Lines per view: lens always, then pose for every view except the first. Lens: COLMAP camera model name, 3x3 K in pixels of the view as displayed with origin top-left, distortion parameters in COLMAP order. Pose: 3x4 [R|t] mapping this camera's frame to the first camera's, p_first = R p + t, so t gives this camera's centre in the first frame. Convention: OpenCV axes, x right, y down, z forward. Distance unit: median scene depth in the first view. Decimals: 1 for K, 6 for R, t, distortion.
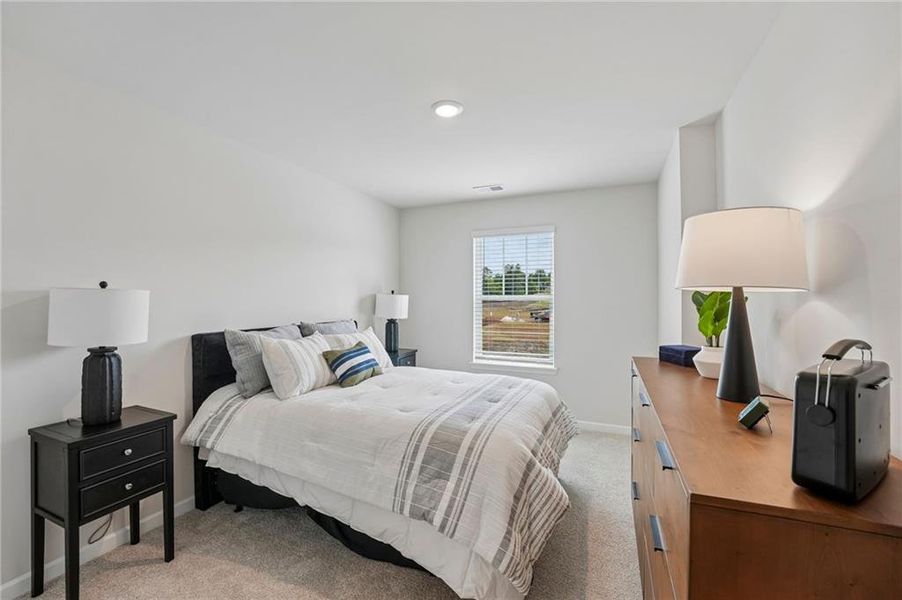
lens RADIAL K [[362.8, 0, 451.0], [0, 362.8, 300.0], [0, 0, 1]] dist [-0.023879, 0.000132]
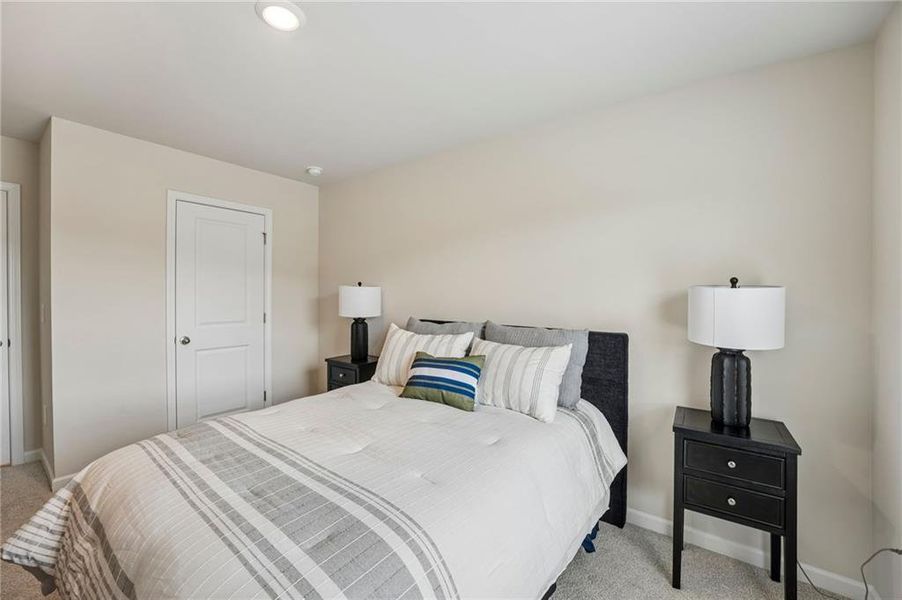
lens RADIAL K [[364.4, 0, 448.9], [0, 364.4, 296.0], [0, 0, 1]] dist [-0.019753, 0.000160]
pose [[-0.249699, 0.002261, -0.968321, 0.435541], [-0.021730, 0.999732, 0.007937, -0.004780], [0.968080, 0.023023, -0.249583, 1.117279]]
